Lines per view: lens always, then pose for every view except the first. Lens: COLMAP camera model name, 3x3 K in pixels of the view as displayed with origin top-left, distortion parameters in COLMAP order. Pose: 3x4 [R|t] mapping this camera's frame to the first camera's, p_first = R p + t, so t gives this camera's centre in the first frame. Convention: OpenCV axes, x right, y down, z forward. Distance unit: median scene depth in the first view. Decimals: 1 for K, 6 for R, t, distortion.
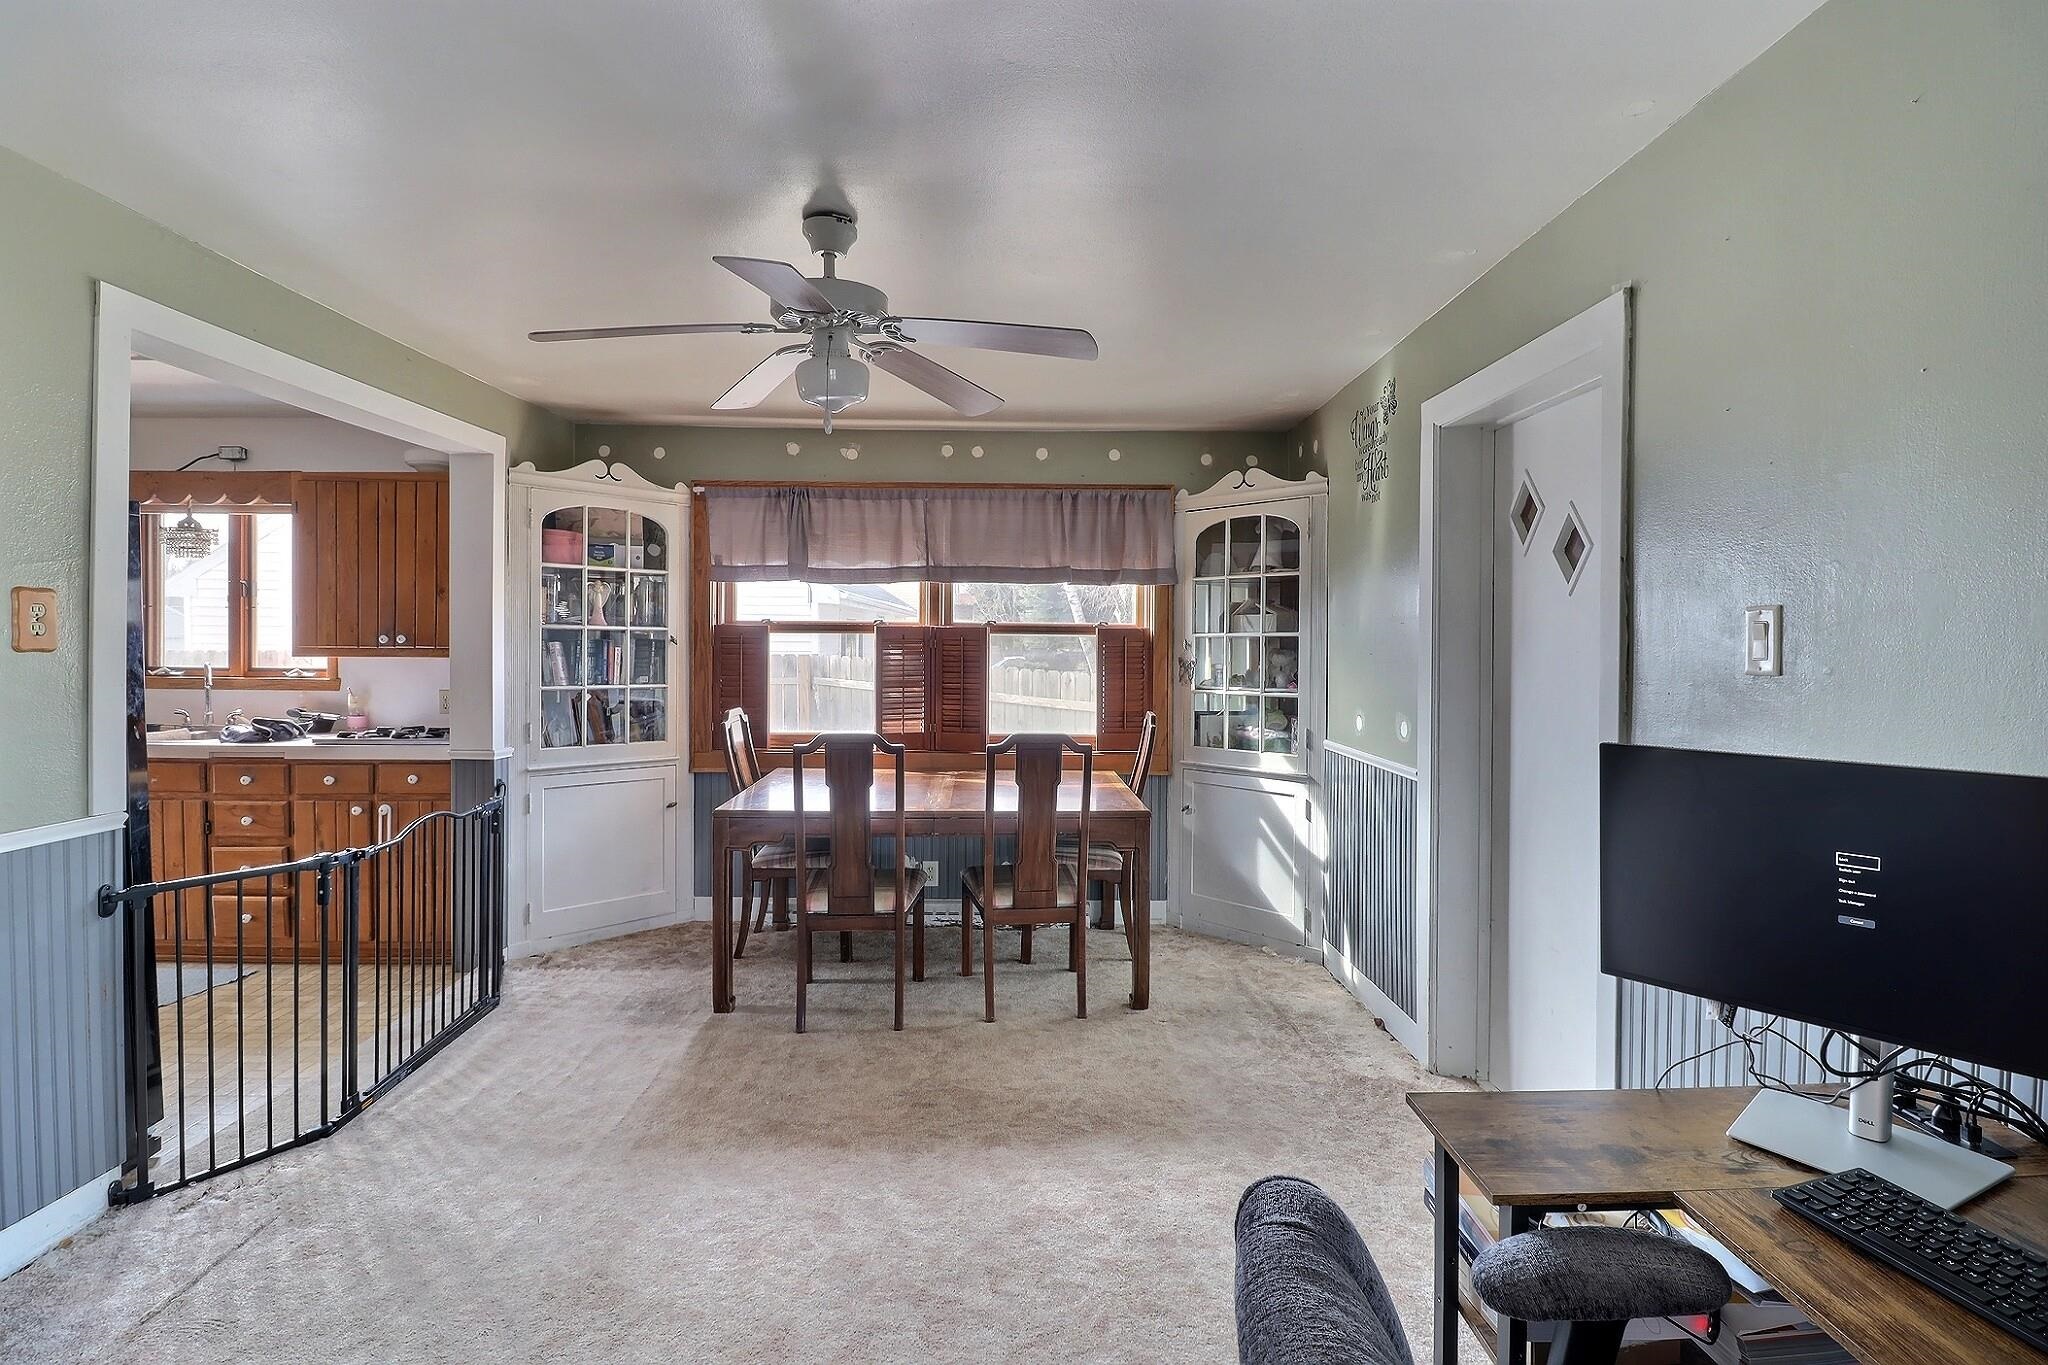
lens RADIAL K [[953.1, 0, 1025.9], [0, 953.1, 660.9], [0, 0, 1]] dist [0.008508, -0.017667]
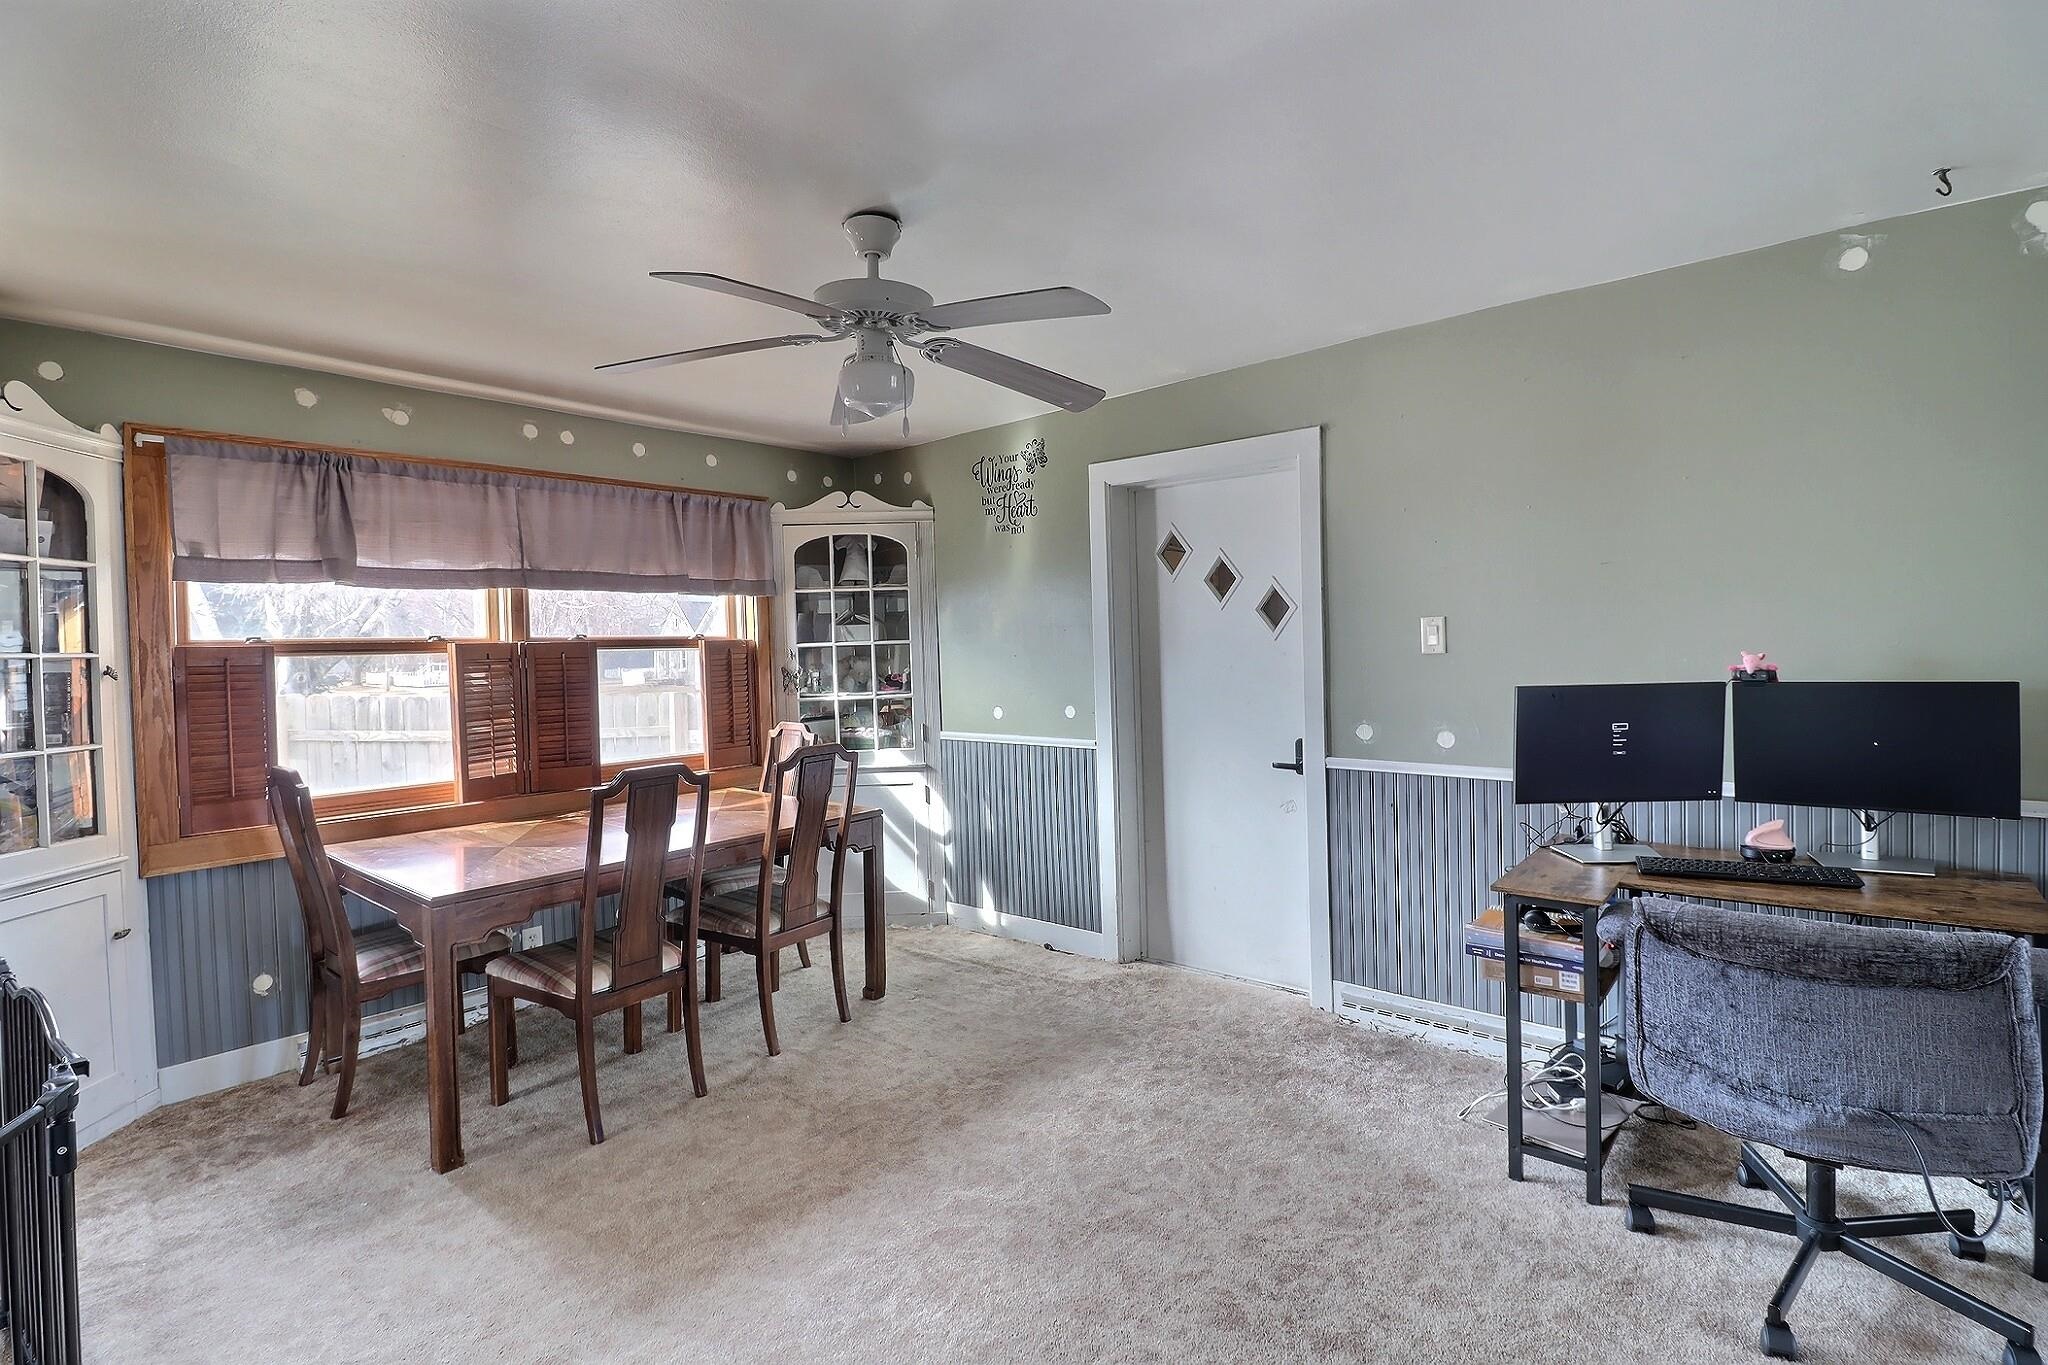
lens RADIAL K [[953.1, 0, 1025.9], [0, 953.1, 660.9], [0, 0, 1]] dist [0.008508, -0.017667]
pose [[0.659689, -0.035605, 0.750695, -0.445472], [0.044991, 0.998957, 0.007843, -0.007372], [-0.750191, 0.028600, 0.660603, 0.135489]]
